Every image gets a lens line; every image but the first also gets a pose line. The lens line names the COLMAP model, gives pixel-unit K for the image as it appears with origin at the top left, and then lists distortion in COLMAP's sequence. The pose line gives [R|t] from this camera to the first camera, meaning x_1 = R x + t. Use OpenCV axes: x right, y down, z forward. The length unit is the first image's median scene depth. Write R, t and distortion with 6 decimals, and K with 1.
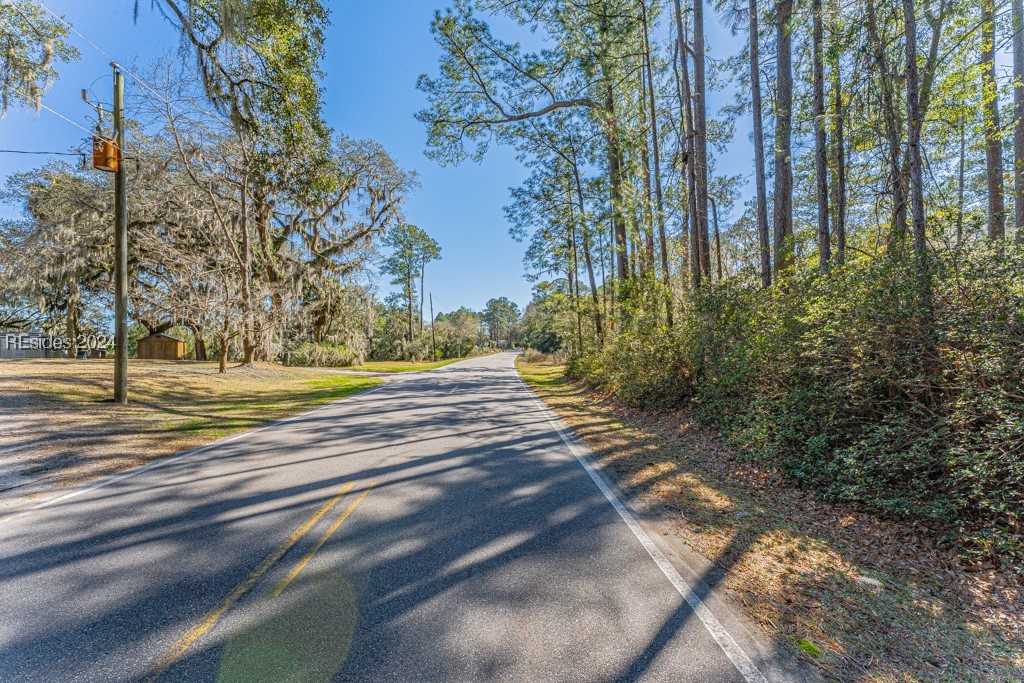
lens RADIAL K [[405.5, 0, 507.6], [0, 405.5, 346.6], [0, 0, 1]] dist [0.000085, 0.000402]
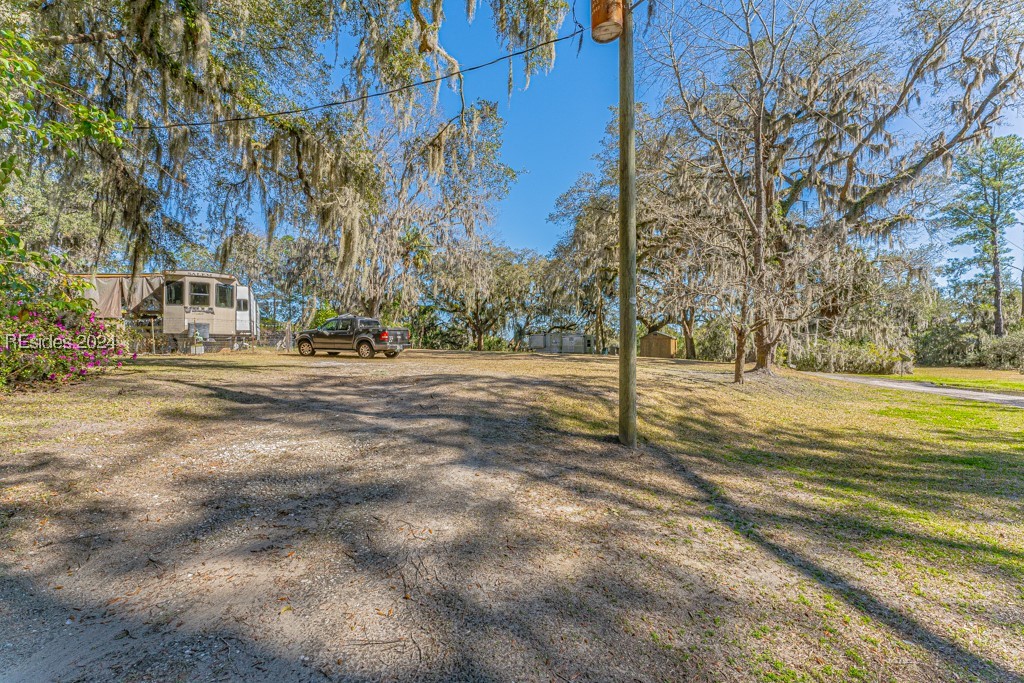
lens RADIAL K [[405.5, 0, 509.6], [0, 405.5, 343.7], [0, 0, 1]] dist [0.000085, 0.000402]
pose [[0.500093, 0.000509, -0.865971, -0.142587], [-0.001162, 0.999999, -0.000084, -0.000004], [0.865971, 0.001049, 0.500094, 0.150534]]
